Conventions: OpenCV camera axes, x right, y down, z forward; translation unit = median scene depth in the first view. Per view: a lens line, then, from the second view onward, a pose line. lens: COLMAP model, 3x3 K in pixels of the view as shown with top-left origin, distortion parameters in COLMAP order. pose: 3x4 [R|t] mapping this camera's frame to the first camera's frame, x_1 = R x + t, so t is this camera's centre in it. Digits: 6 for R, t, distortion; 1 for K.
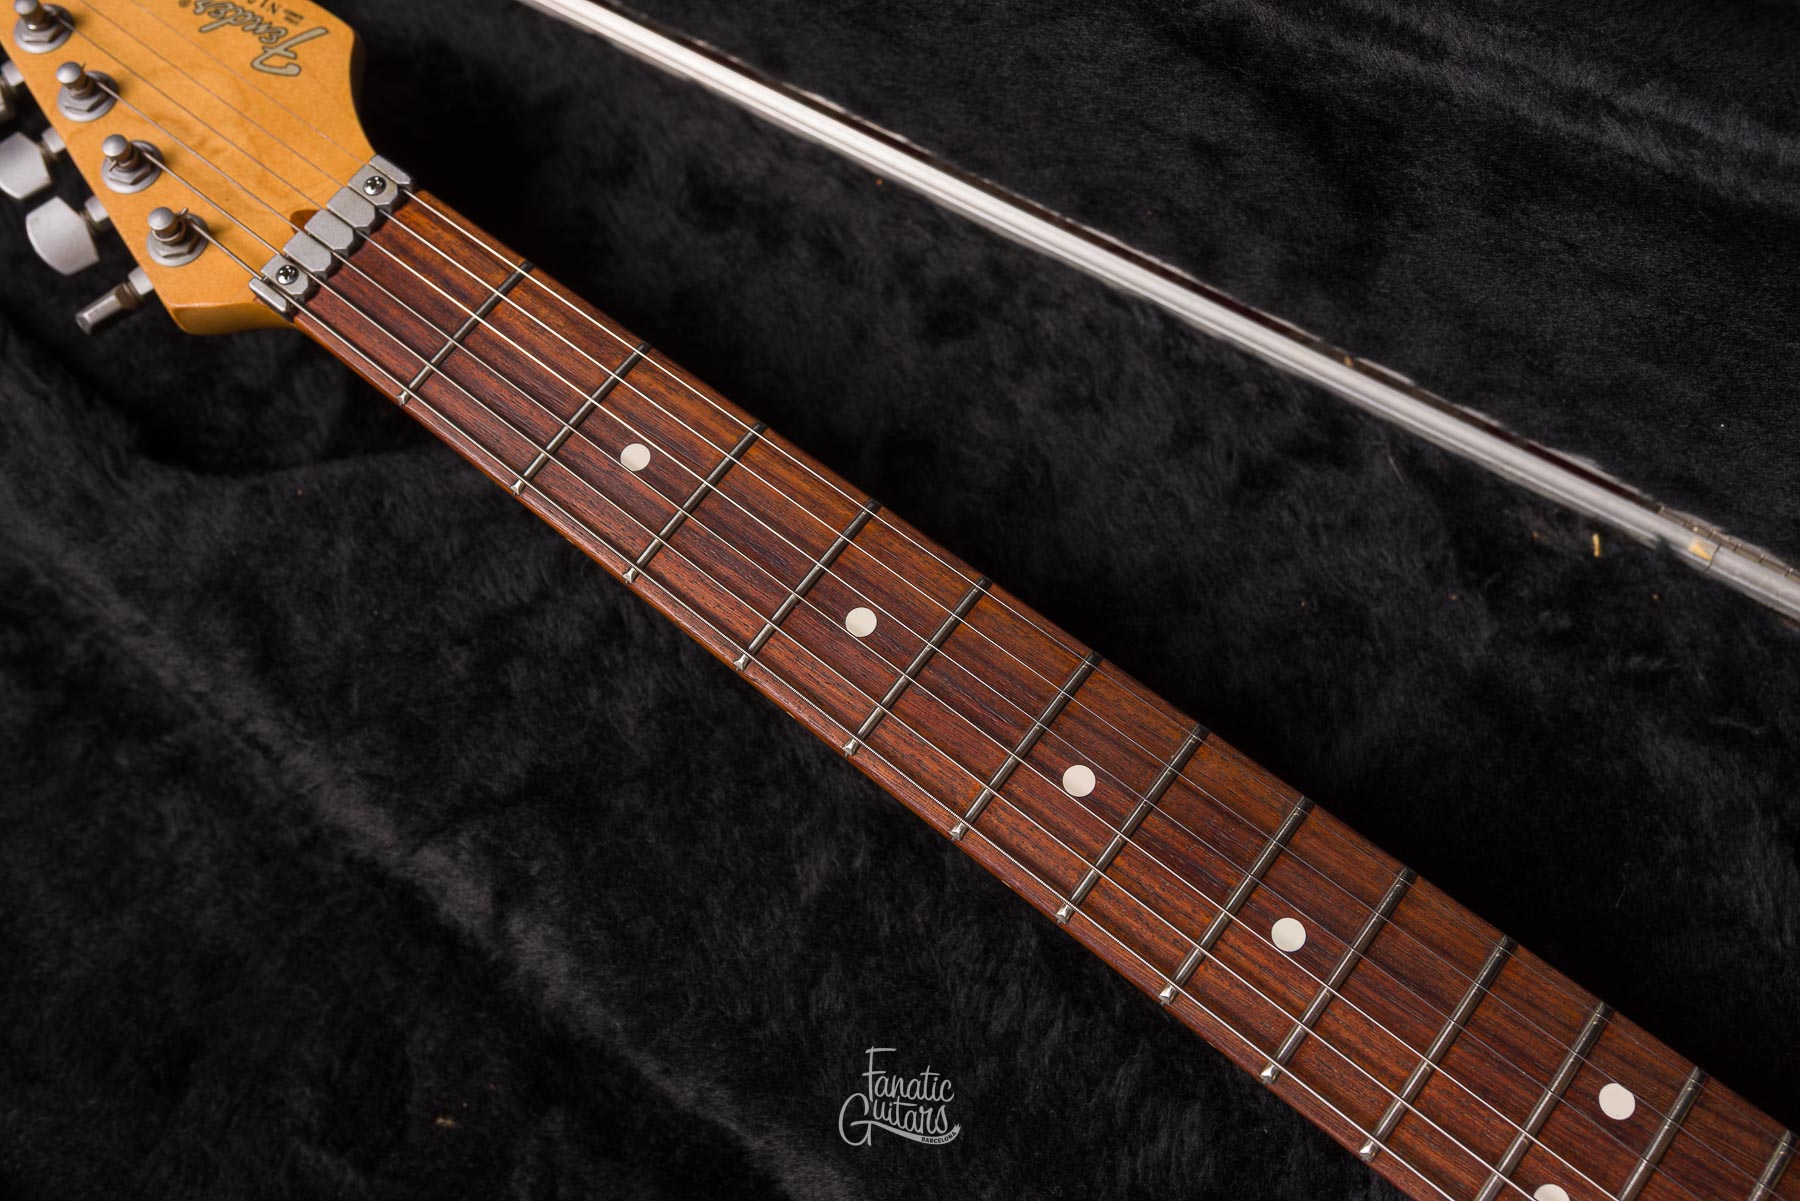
lens RADIAL K [[1786.5, 0, 902.3], [0, 1786.5, 600.1], [0, 0, 1]] dist [-0.000634, 0.002068]
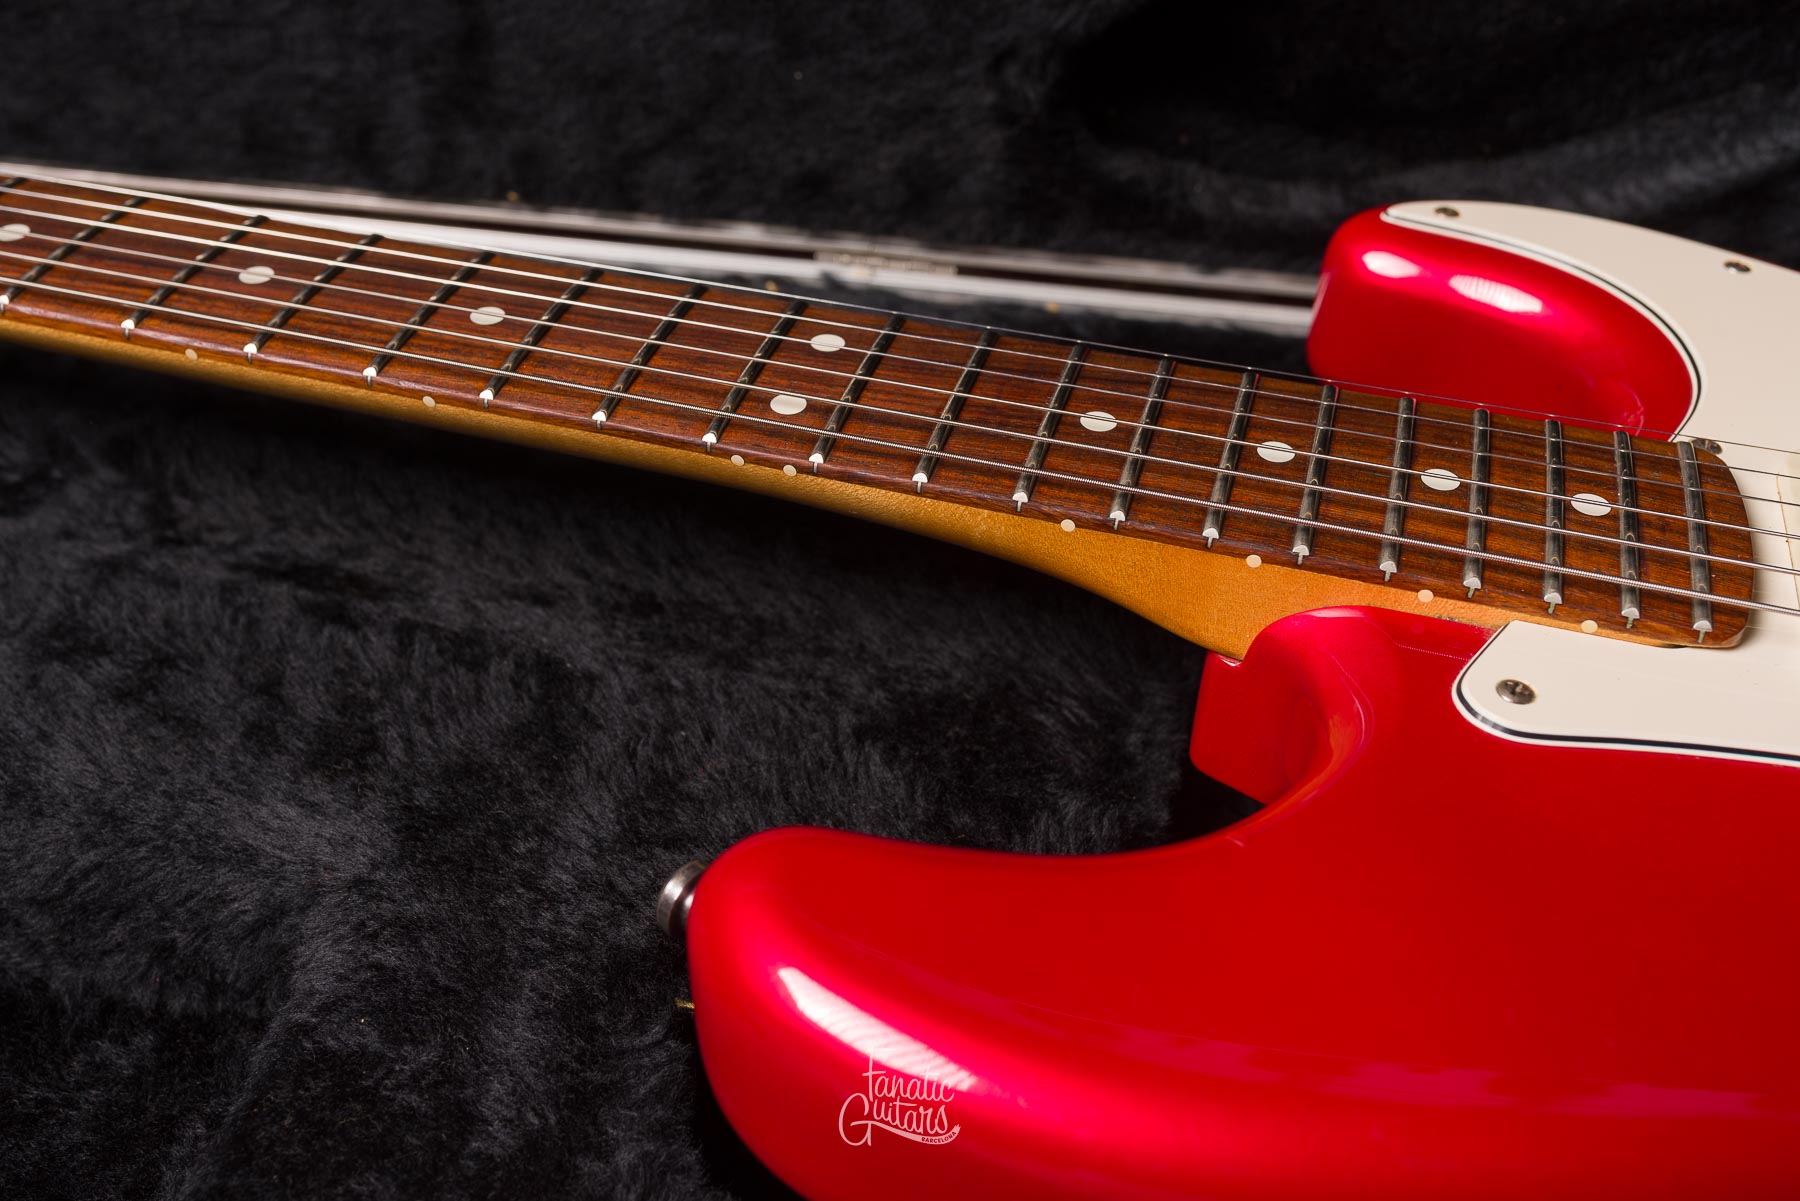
lens RADIAL K [[1806.0, 0, 901.7], [0, 1806.0, 595.6], [0, 0, 1]] dist [0.003283, -0.008906]
pose [[0.922393, -0.177013, 0.343305, 0.045547], [0.329003, 0.825706, -0.458221, 0.692829], [-0.202358, 0.535608, 0.819863, 0.172694]]
